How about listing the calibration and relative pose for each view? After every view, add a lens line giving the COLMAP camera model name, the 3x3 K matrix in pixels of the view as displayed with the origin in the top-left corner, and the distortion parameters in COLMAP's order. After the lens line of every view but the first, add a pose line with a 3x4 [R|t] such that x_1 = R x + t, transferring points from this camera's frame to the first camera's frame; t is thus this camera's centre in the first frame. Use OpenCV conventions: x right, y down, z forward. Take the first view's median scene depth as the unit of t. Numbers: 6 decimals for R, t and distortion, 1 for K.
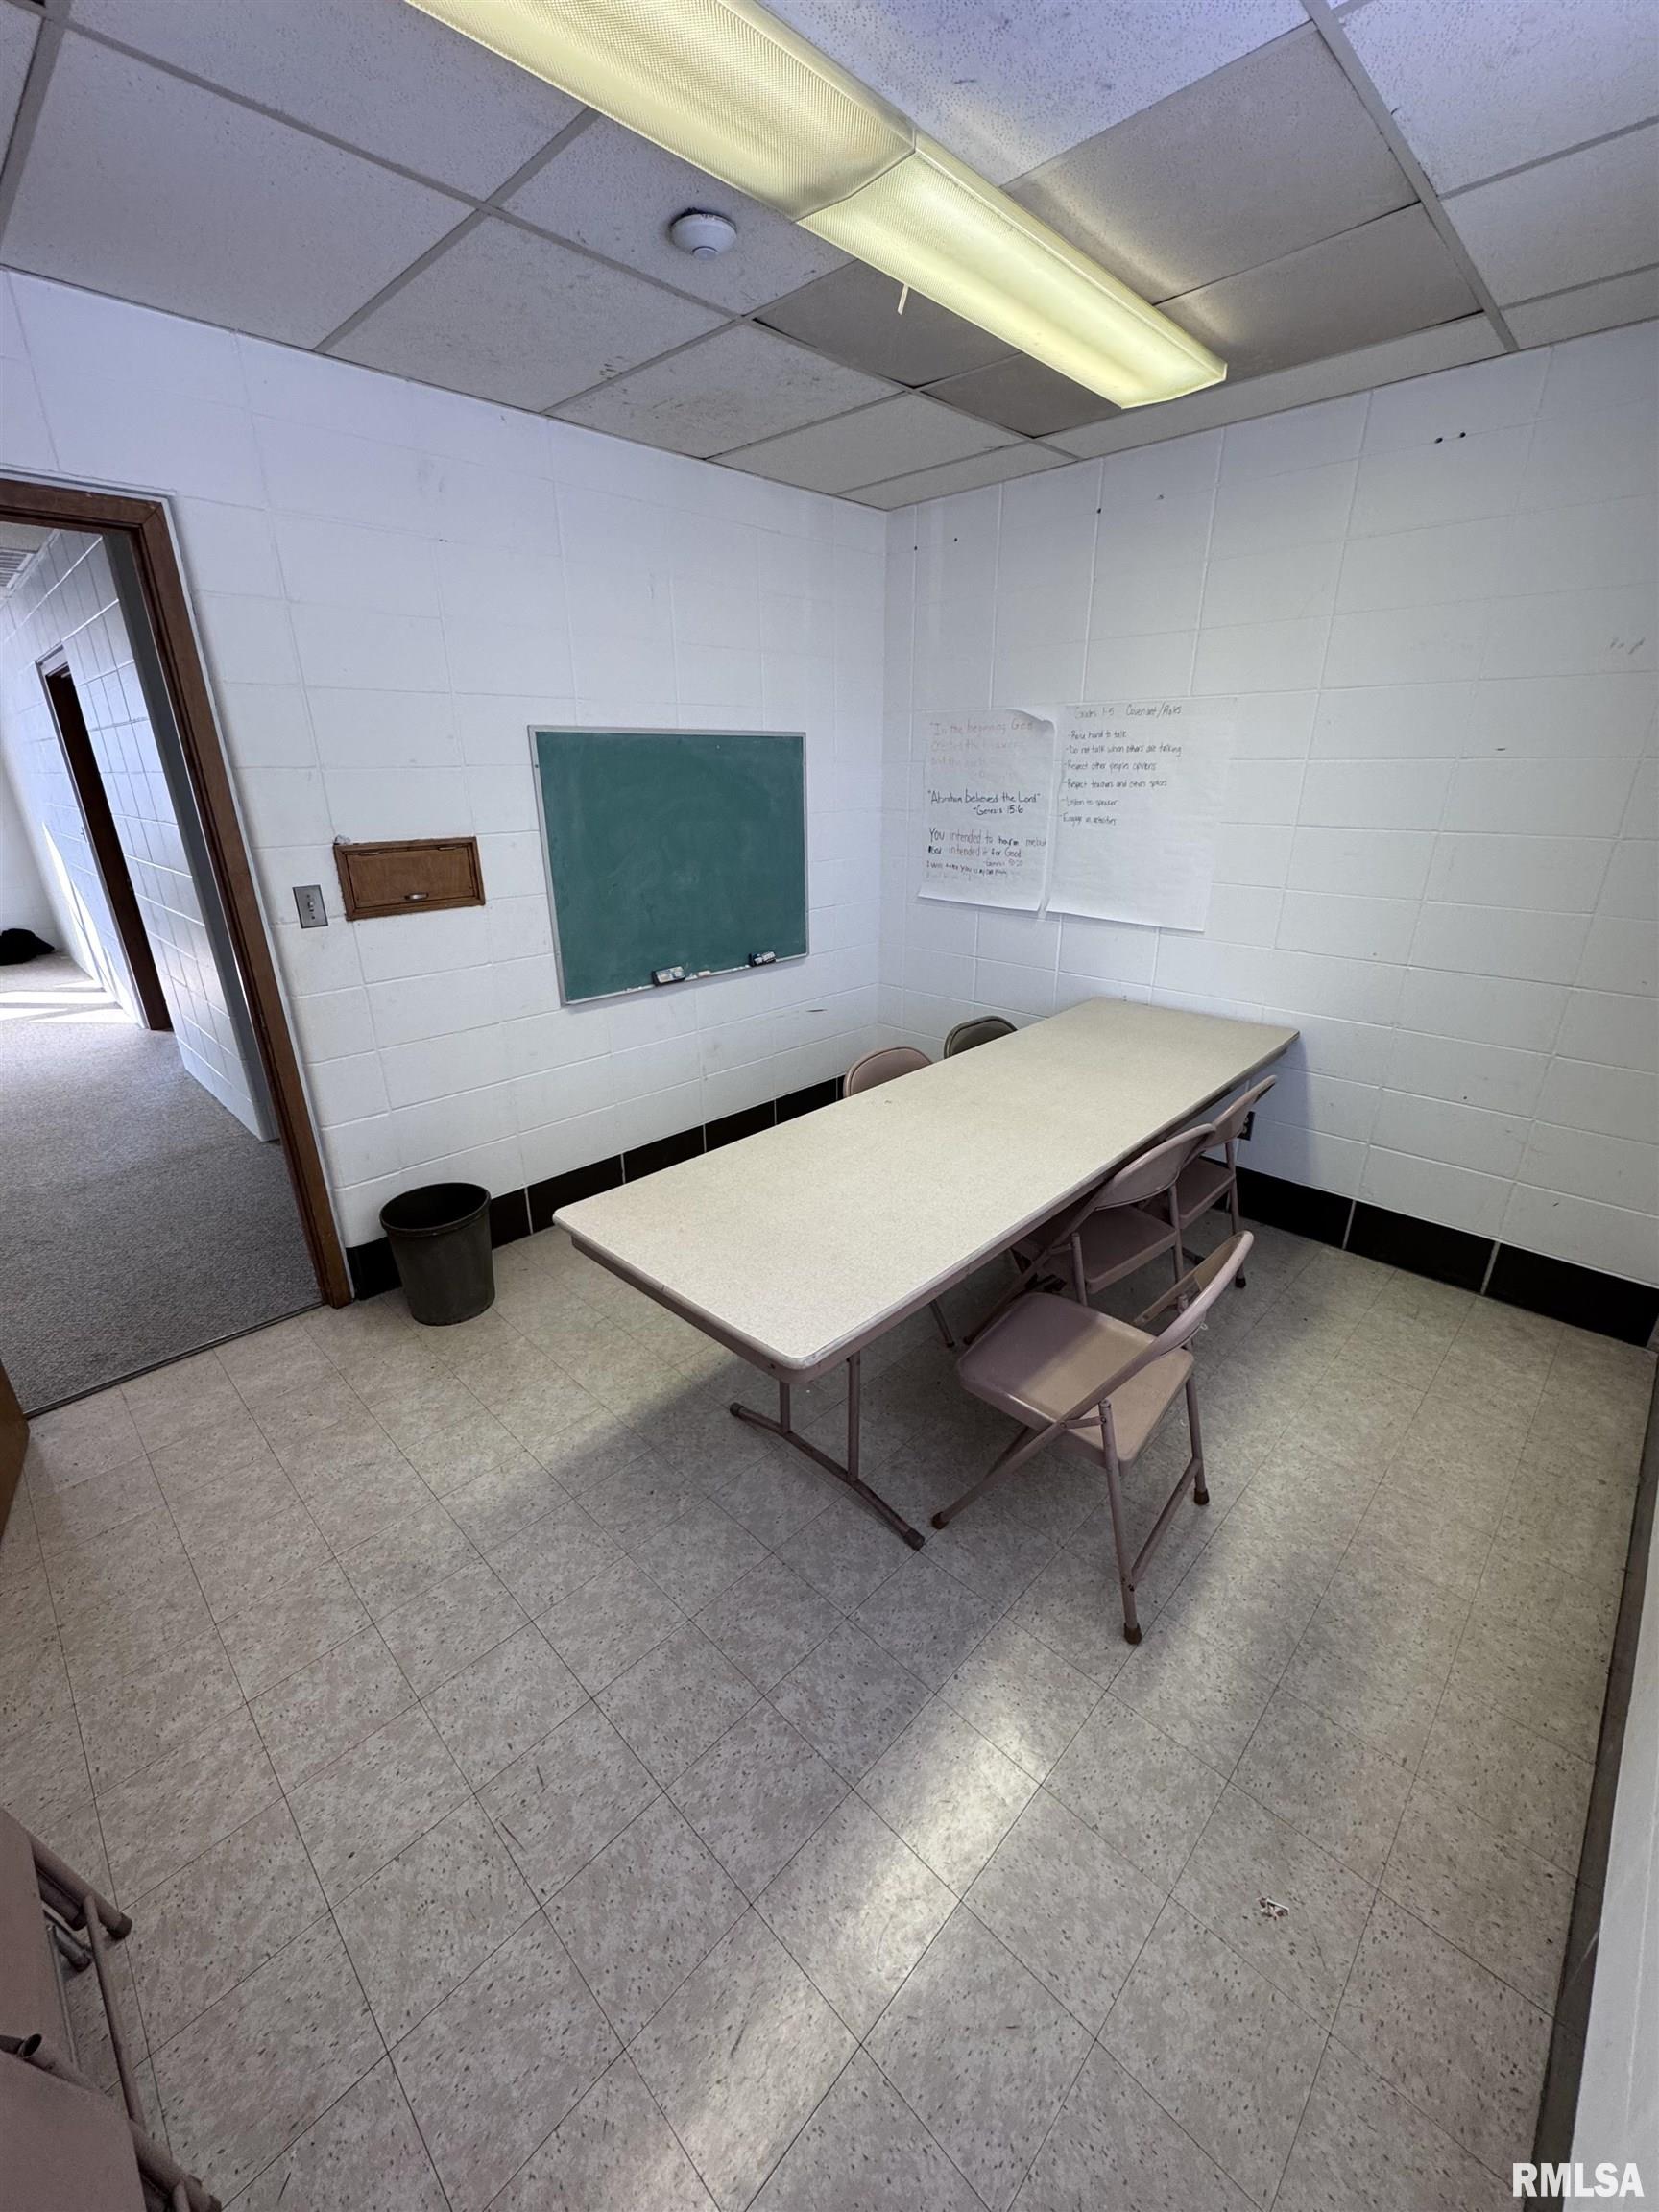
lens RADIAL K [[878.6, 0, 827.9], [0, 878.6, 1106.1], [0, 0, 1]] dist [-0.008724, 0.000573]
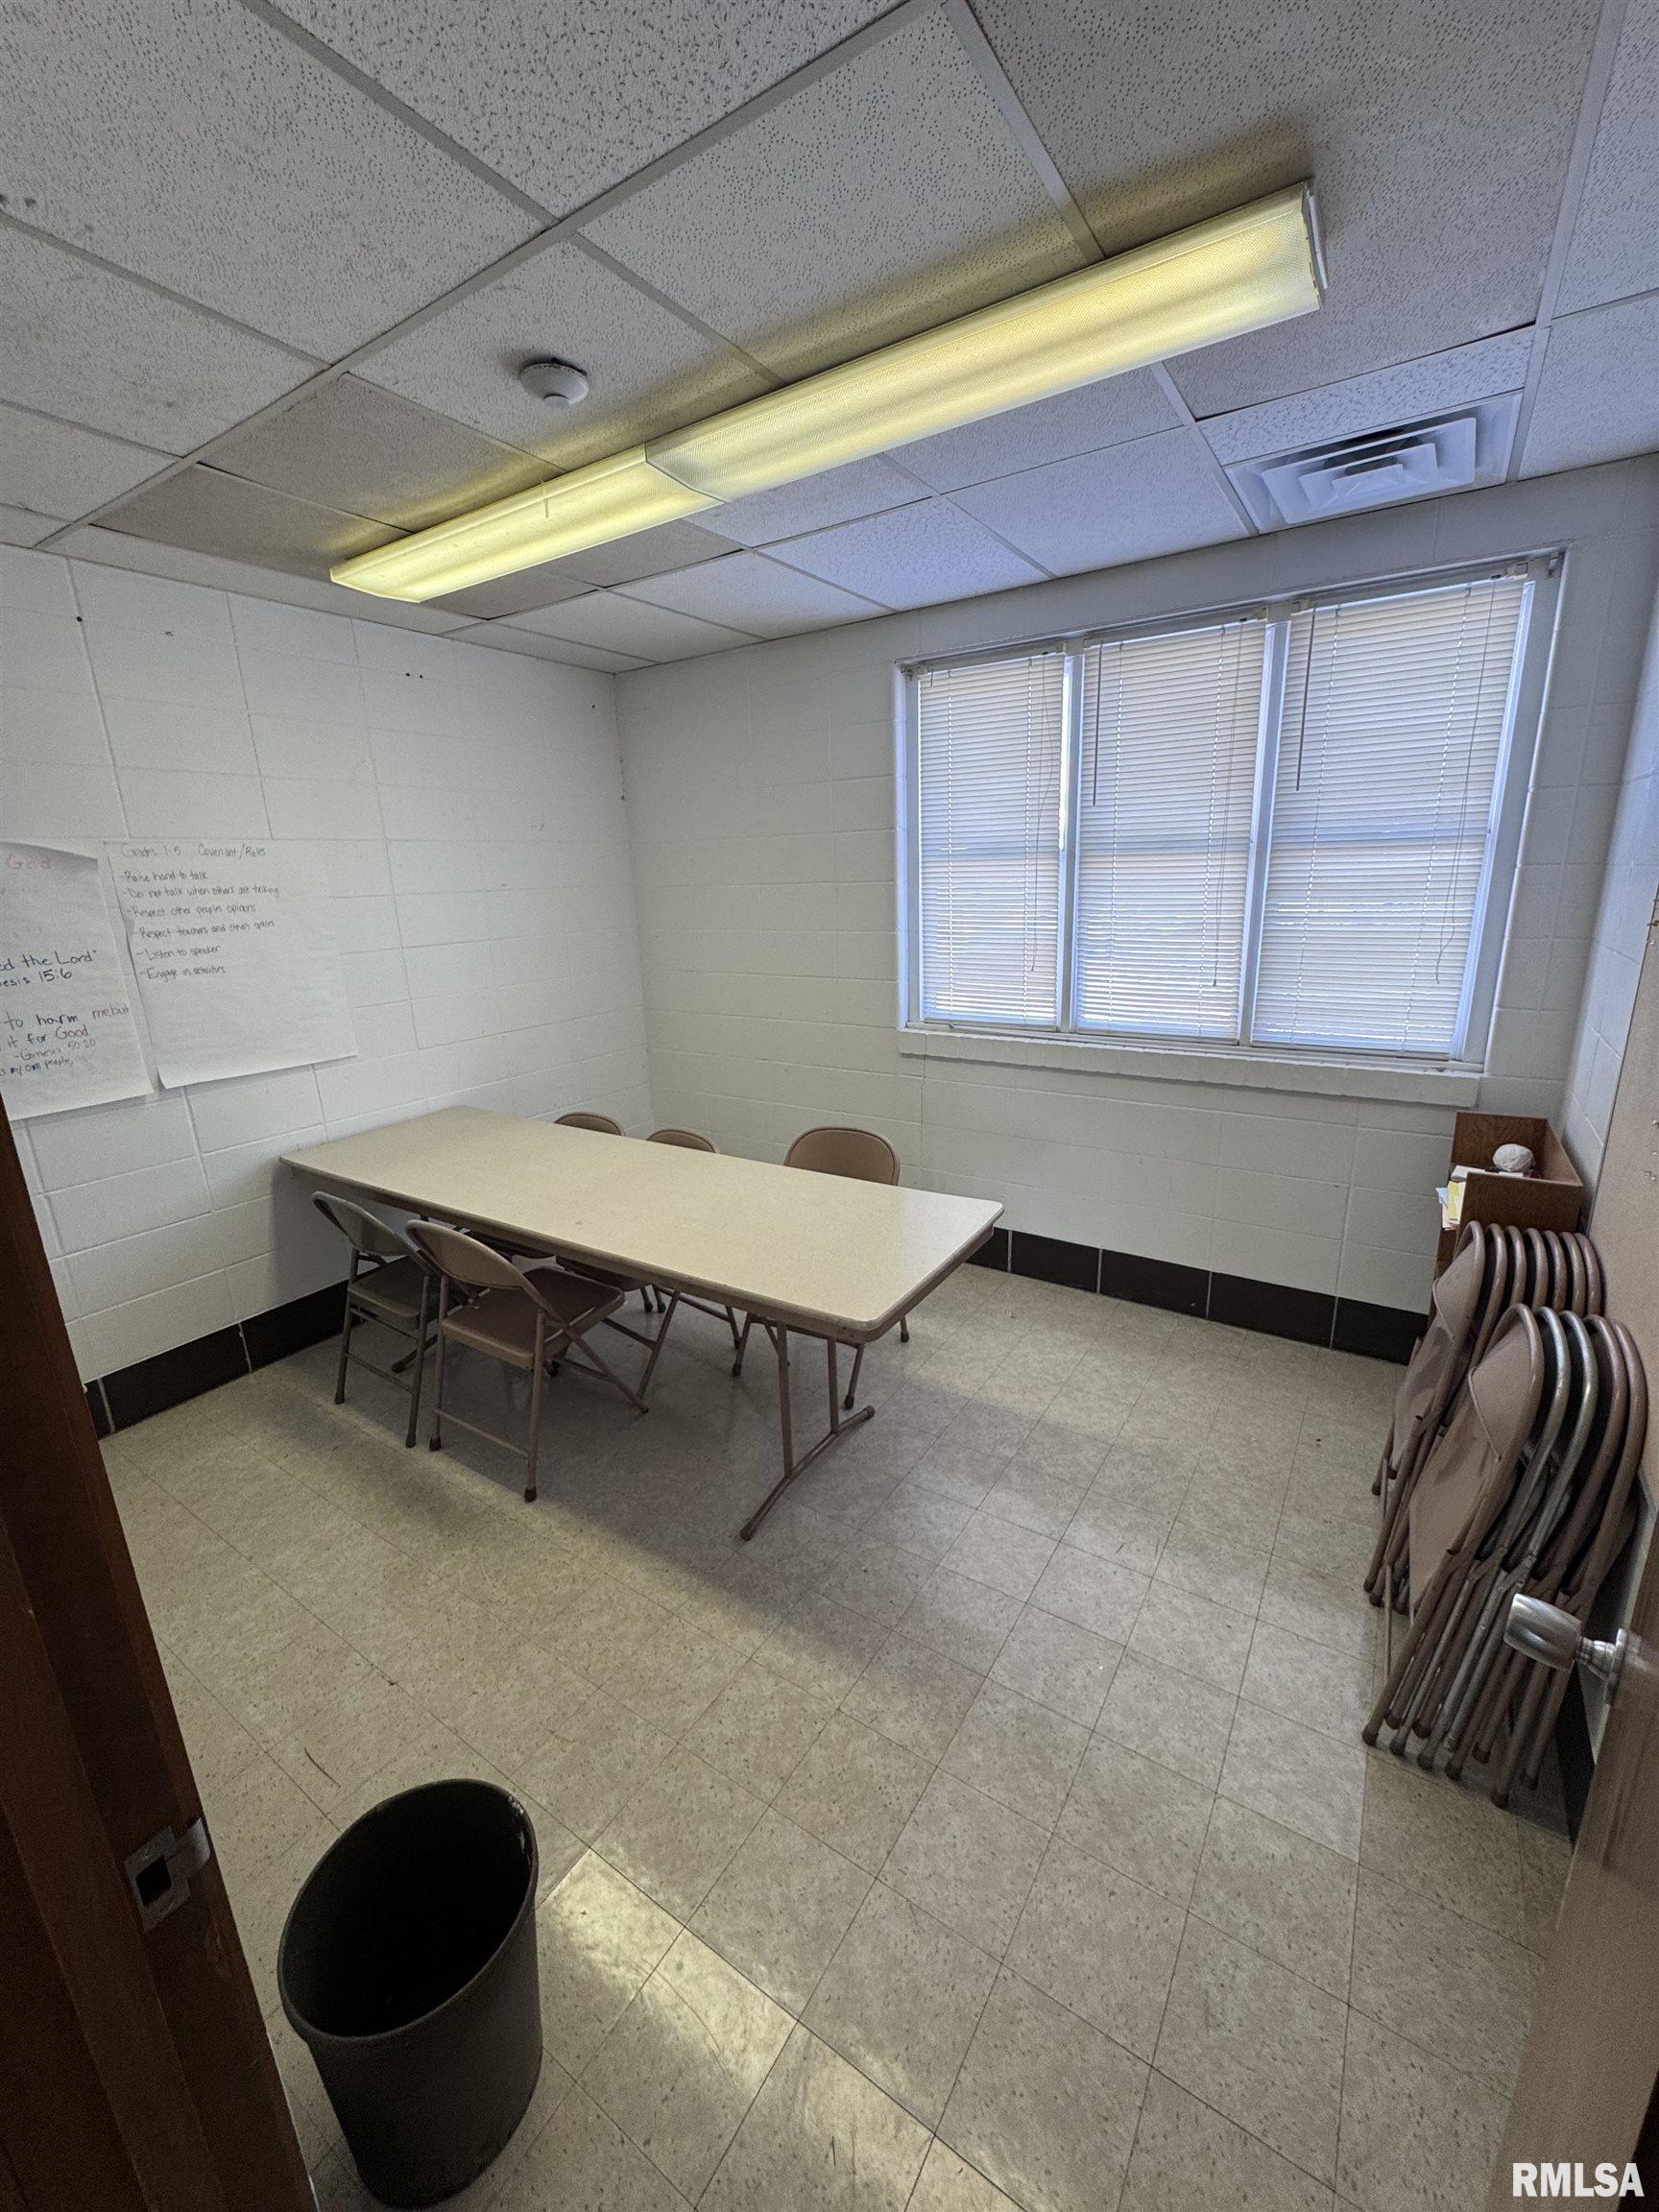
lens RADIAL K [[878.6, 0, 831.5], [0, 878.6, 1105.6], [0, 0, 1]] dist [-0.008724, 0.000573]
pose [[-0.193738, -0.239709, 0.951318, -0.684918], [0.386832, 0.872461, 0.298619, -0.234910], [-0.901569, 0.425854, -0.076302, 0.582515]]
